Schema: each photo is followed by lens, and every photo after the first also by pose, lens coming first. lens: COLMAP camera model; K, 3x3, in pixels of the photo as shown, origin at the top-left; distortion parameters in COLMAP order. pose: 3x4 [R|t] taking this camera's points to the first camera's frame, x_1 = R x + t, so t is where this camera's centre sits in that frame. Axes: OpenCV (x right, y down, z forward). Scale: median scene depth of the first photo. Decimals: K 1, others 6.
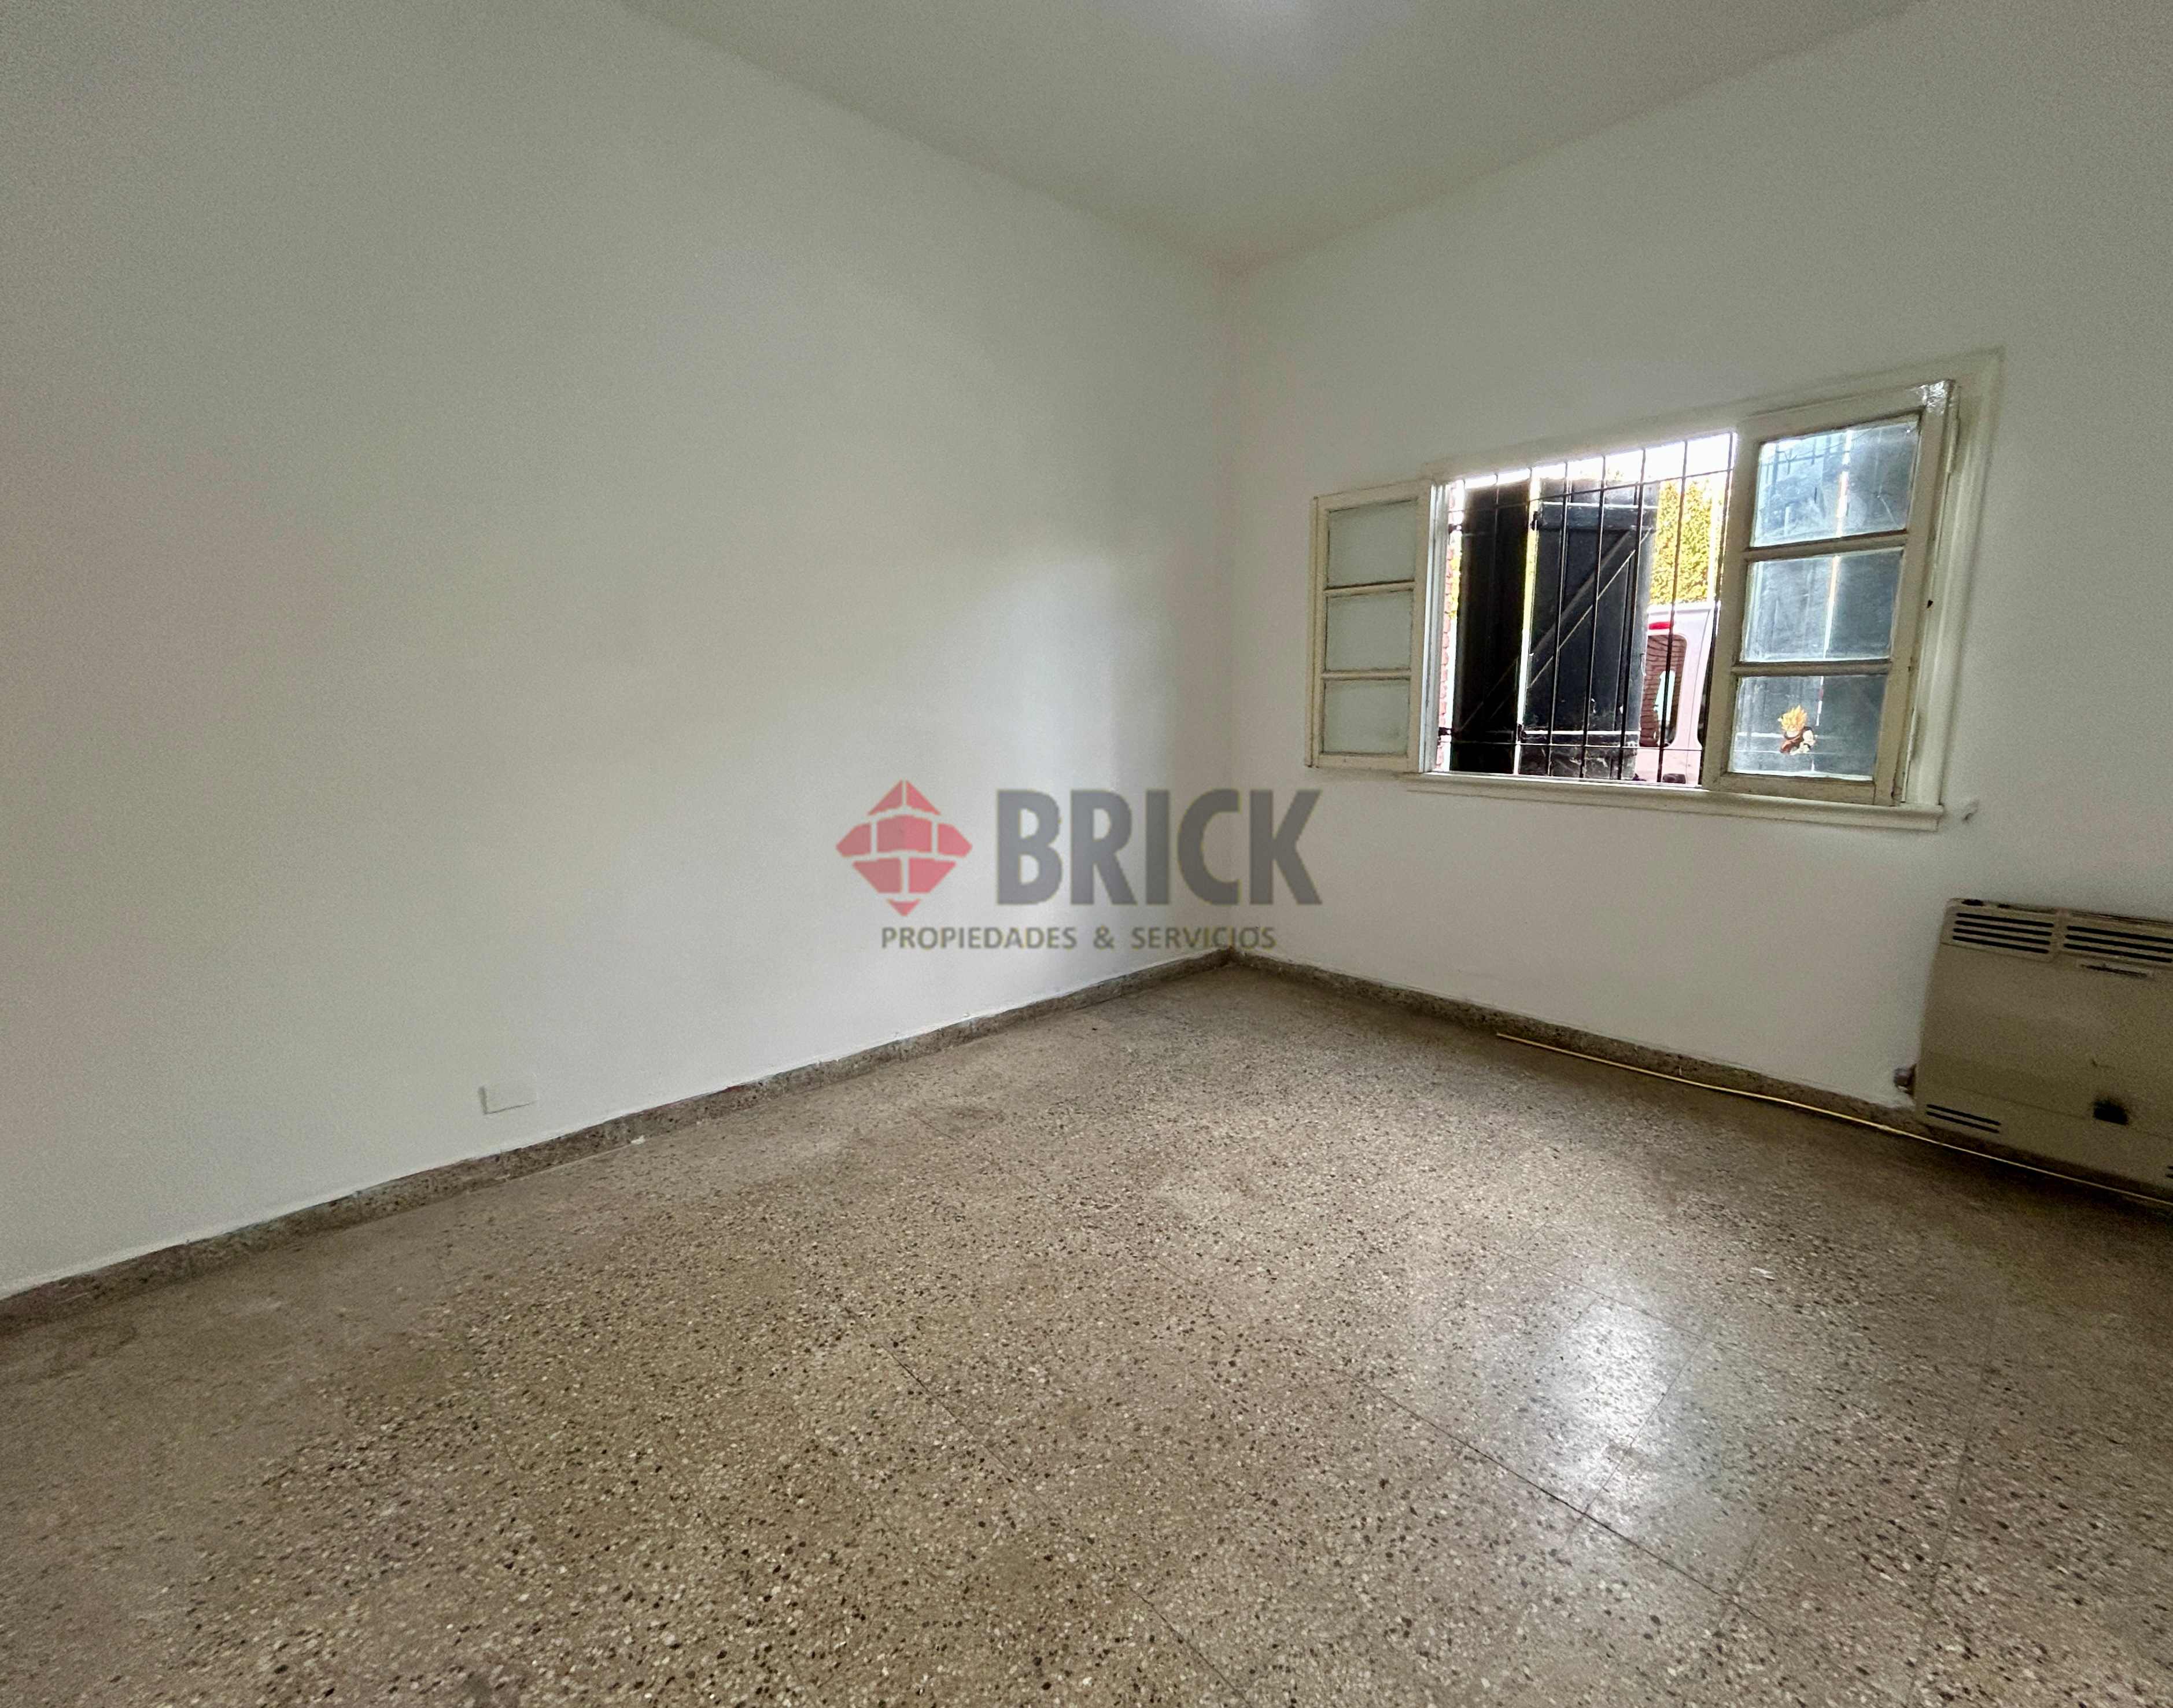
lens RADIAL K [[961.6, 0, 1087.5], [0, 961.6, 853.2], [0, 0, 1]] dist [0.000826, 0.000544]
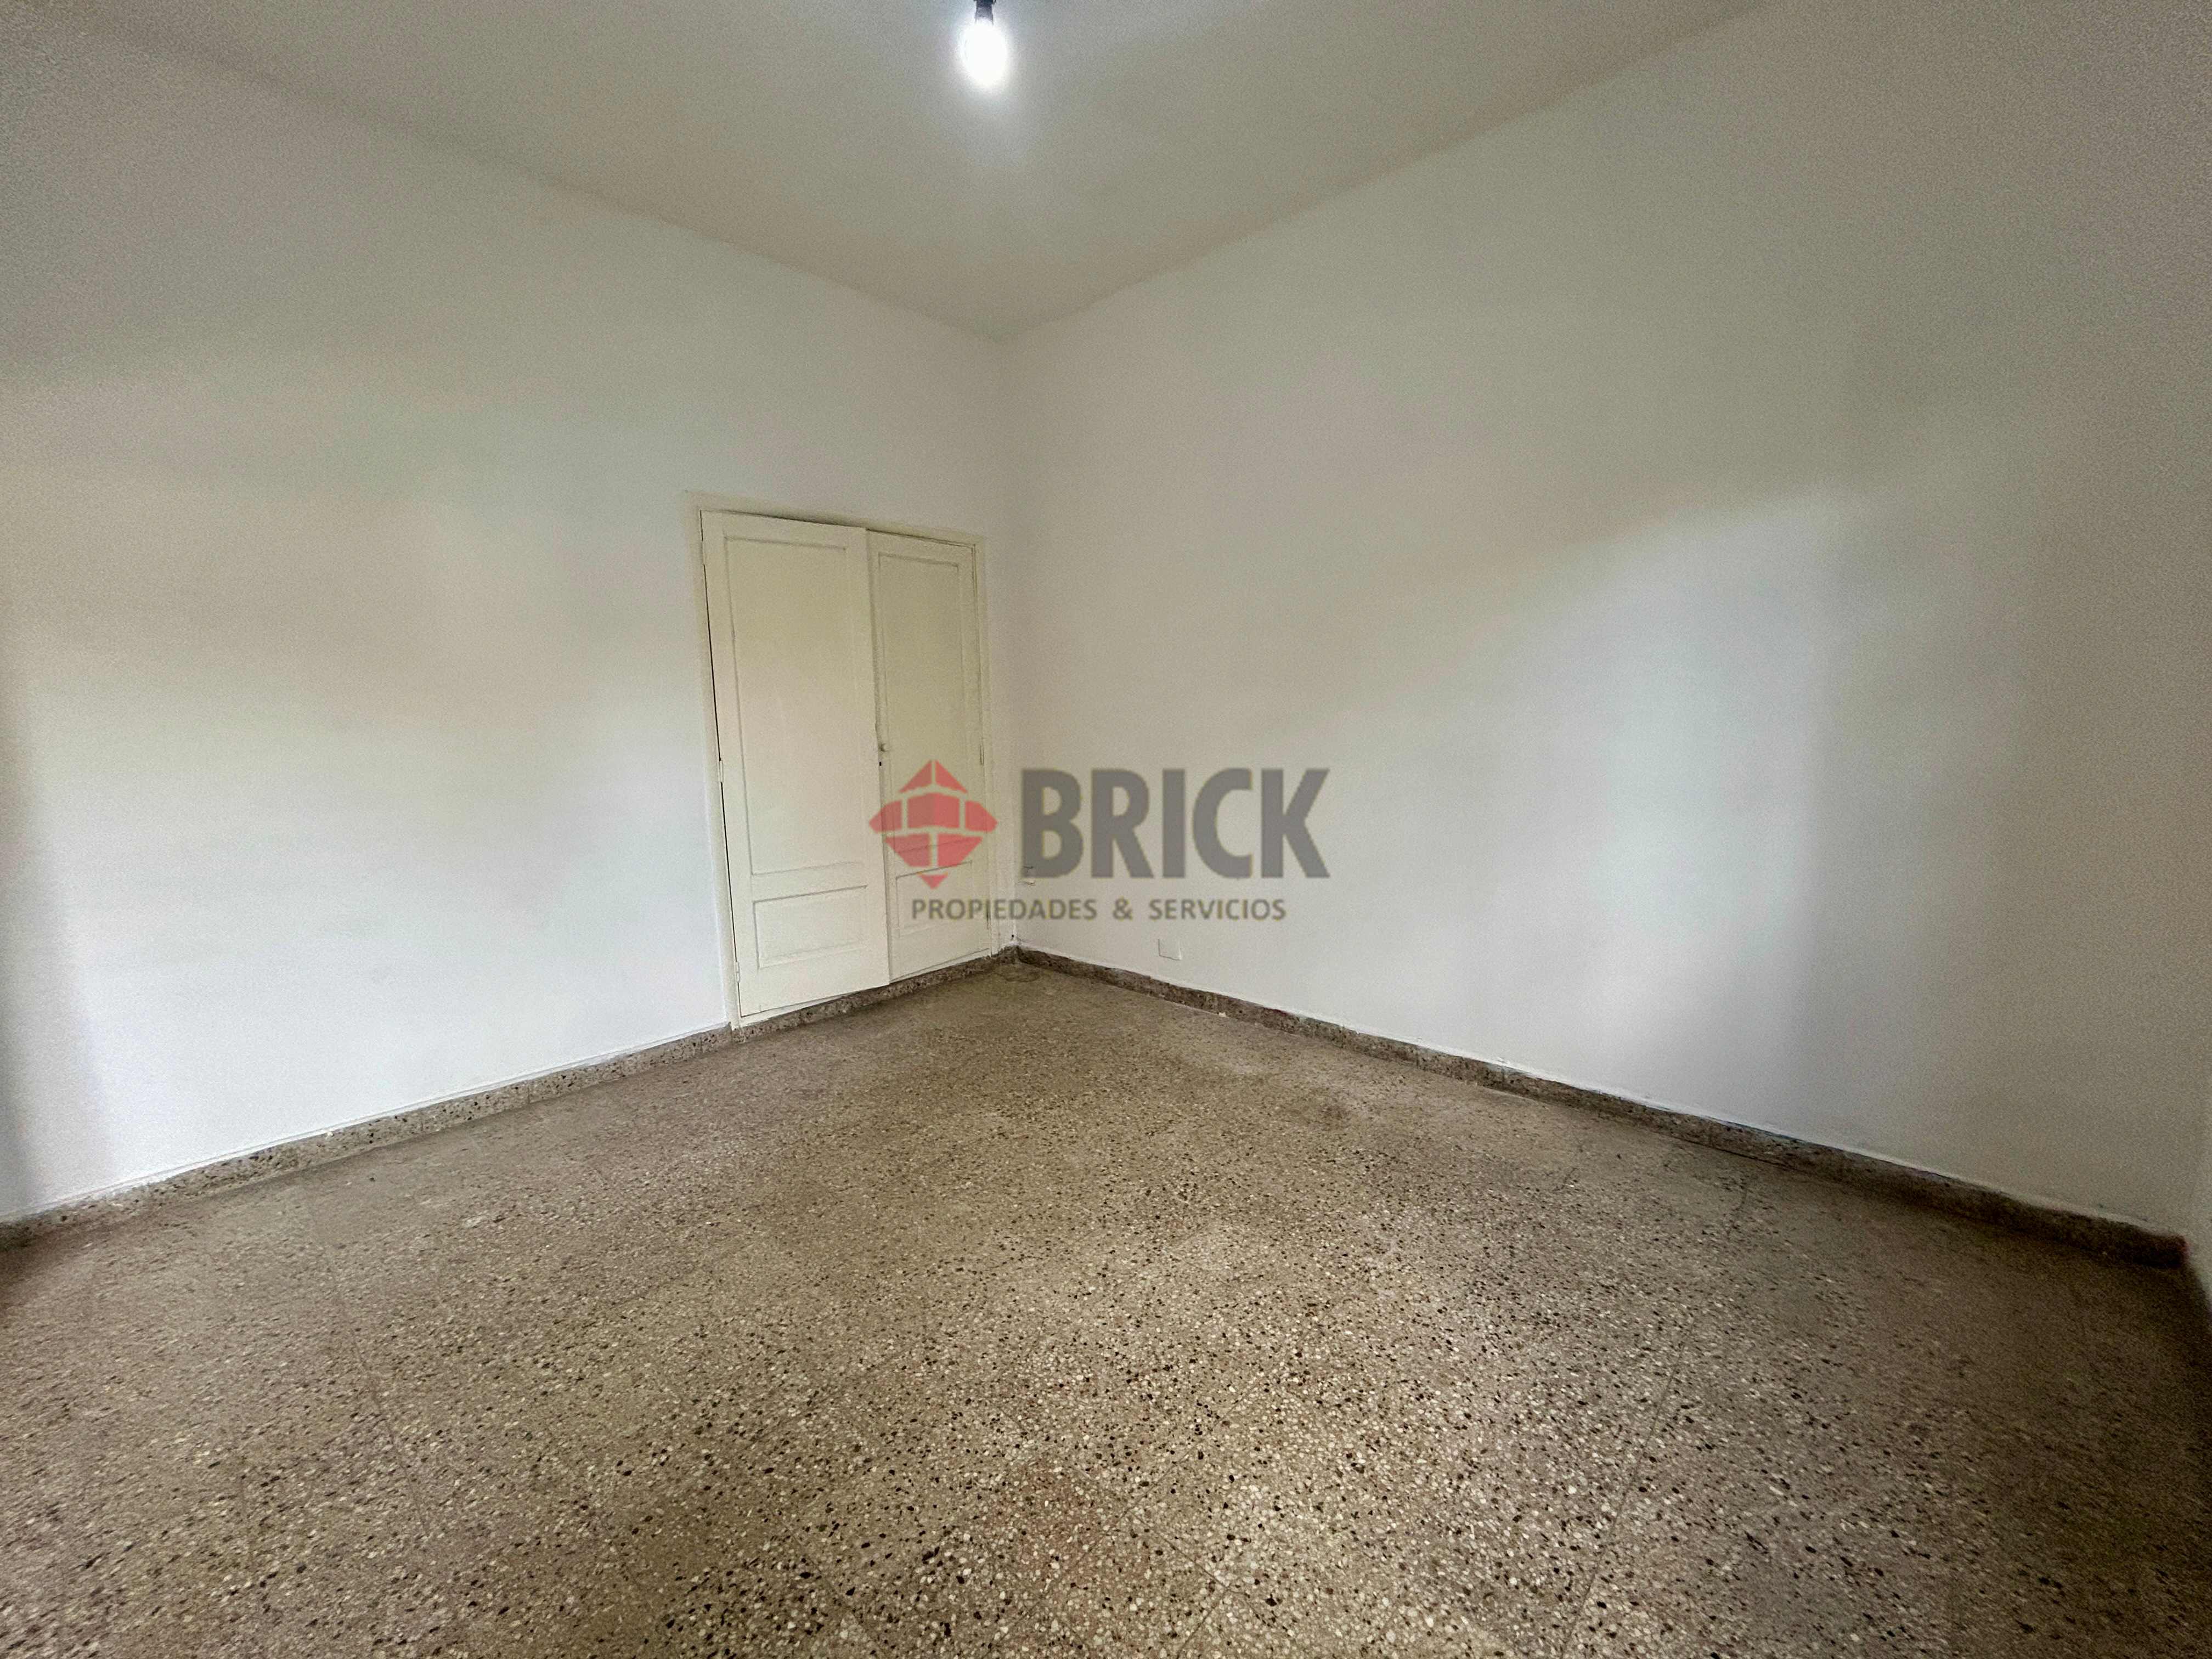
lens RADIAL K [[891.6, 0, 1105.9], [0, 891.6, 832.4], [0, 0, 1]] dist [0.000504, 0.000586]
pose [[0.069824, 0.145526, -0.986887, 0.813398], [-0.140213, 0.980913, 0.134725, -0.125953], [0.987656, 0.128968, 0.088896, 0.691696]]
